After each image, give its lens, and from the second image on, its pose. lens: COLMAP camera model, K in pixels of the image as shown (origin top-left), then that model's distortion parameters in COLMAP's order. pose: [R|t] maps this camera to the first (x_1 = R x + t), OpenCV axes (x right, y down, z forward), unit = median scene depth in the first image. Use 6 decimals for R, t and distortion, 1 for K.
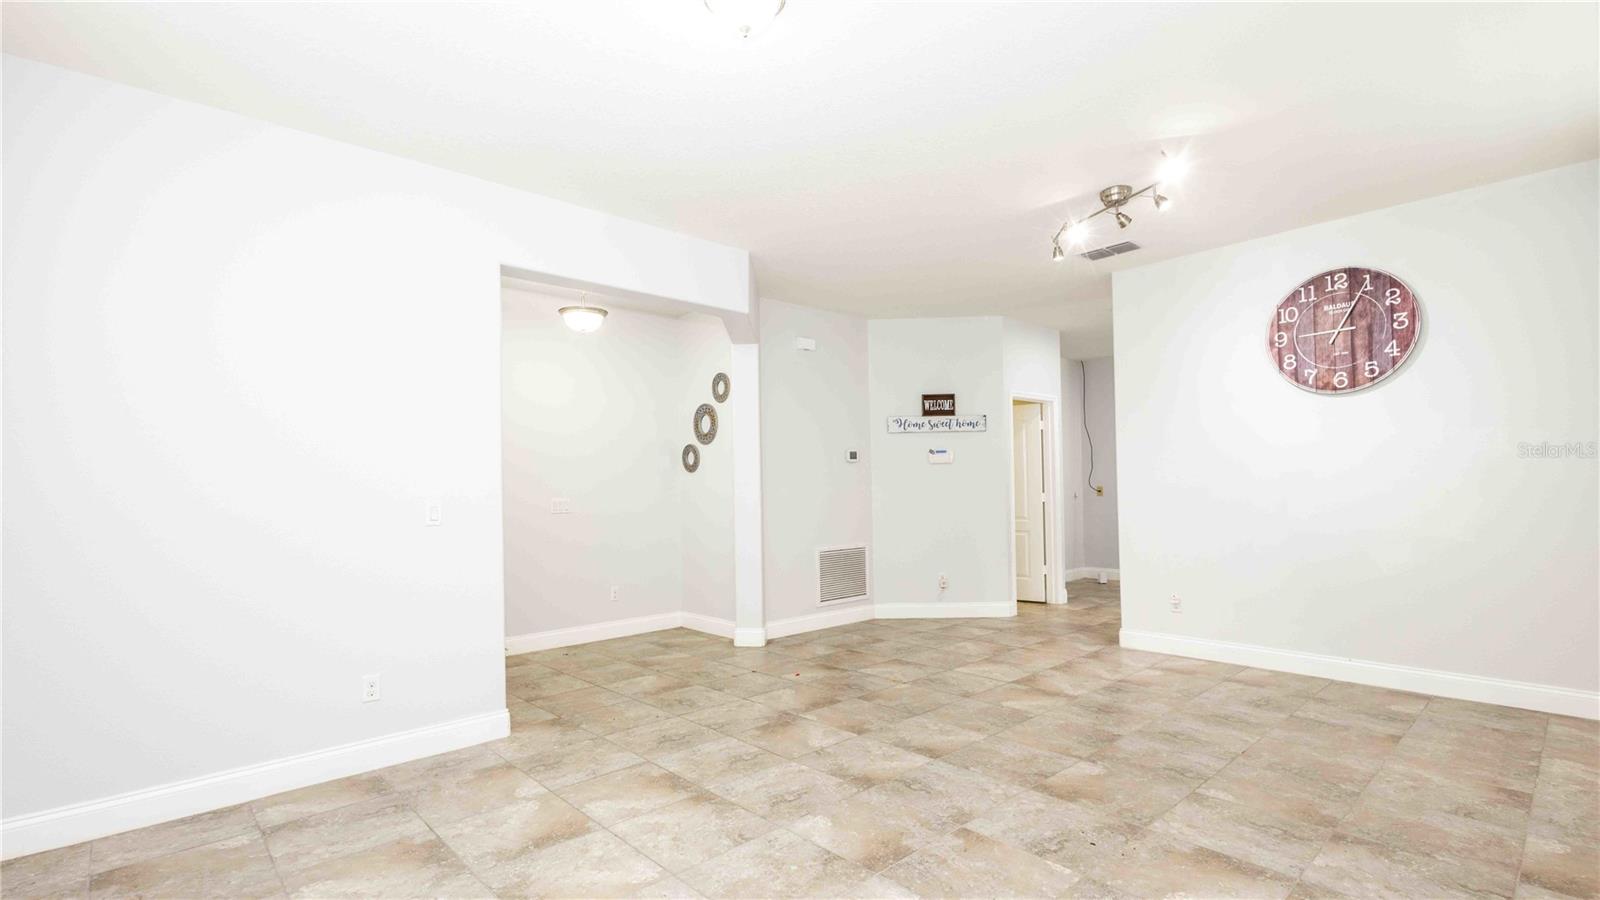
lens RADIAL K [[731.6, 0, 803.3], [0, 731.6, 457.1], [0, 0, 1]] dist [0.009026, -0.000549]
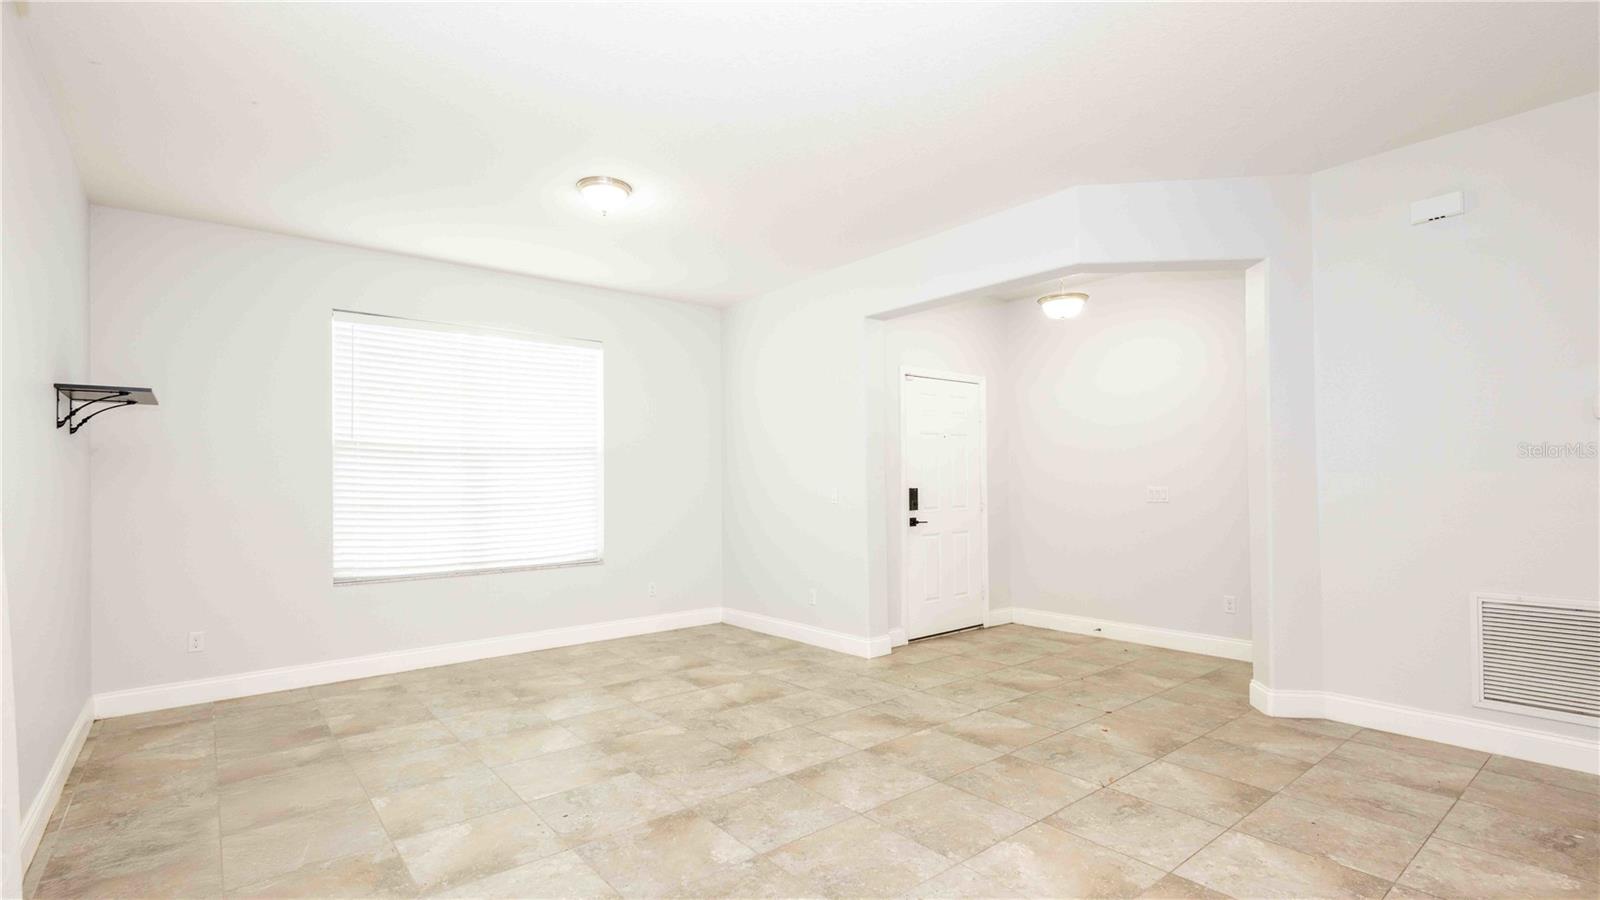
lens RADIAL K [[731.6, 0, 794.7], [0, 731.6, 461.1], [0, 0, 1]] dist [0.009026, -0.000549]
pose [[-0.066948, -0.012284, -0.997681, 1.006823], [0.055852, 0.998310, -0.016039, 0.022628], [0.996192, -0.056796, -0.066149, 0.986801]]
